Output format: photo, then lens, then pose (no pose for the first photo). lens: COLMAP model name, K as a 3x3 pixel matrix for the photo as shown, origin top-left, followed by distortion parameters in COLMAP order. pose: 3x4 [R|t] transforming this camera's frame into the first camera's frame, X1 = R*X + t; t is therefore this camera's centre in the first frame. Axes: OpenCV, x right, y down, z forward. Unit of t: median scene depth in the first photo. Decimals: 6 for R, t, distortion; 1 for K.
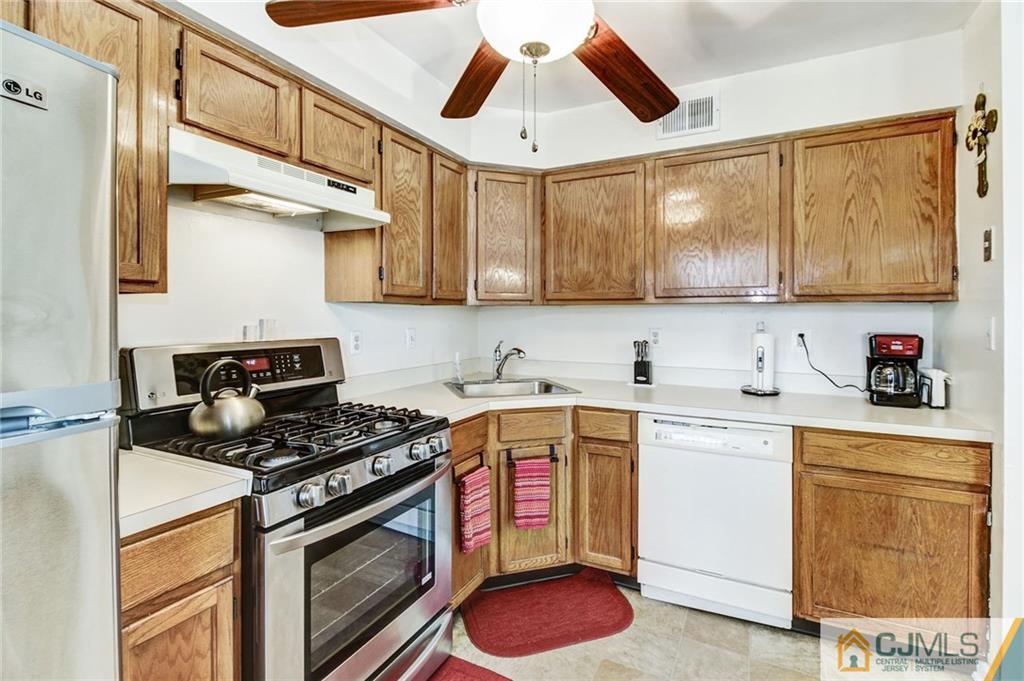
lens RADIAL K [[458.7, 0, 508.5], [0, 458.7, 324.3], [0, 0, 1]] dist [0.000644, 0.000045]
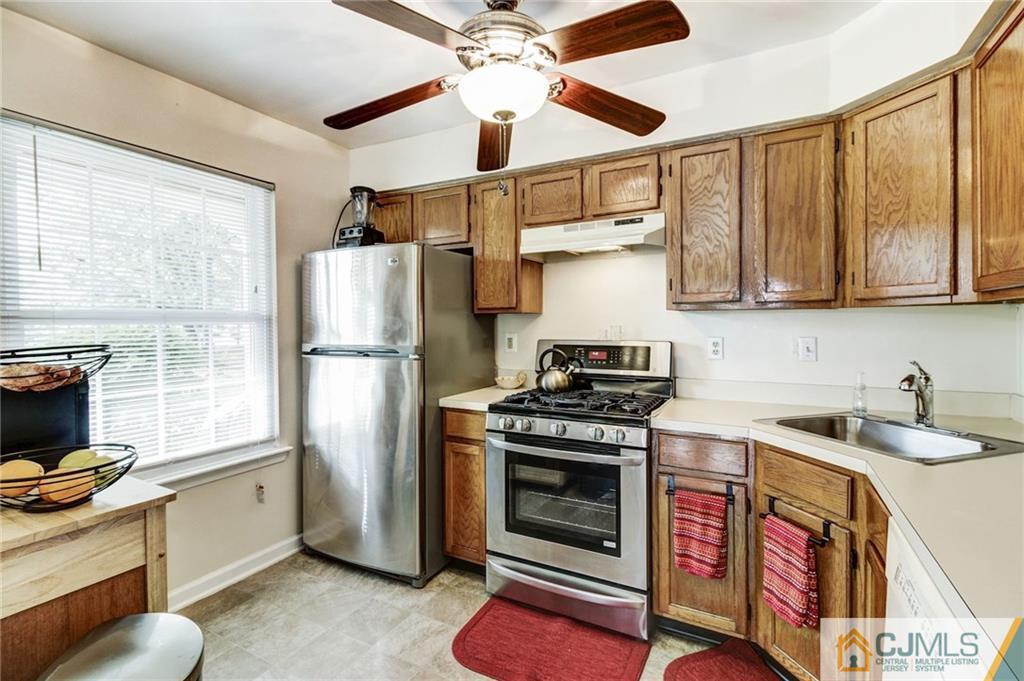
lens RADIAL K [[479.8, 0, 520.6], [0, 479.8, 334.1], [0, 0, 1]] dist [-0.000779, -0.000256]
pose [[-0.008184, 0.025958, -0.999630, 1.013906], [-0.010895, 0.999601, 0.026046, -0.020408], [0.999907, 0.011105, -0.007898, 0.743033]]
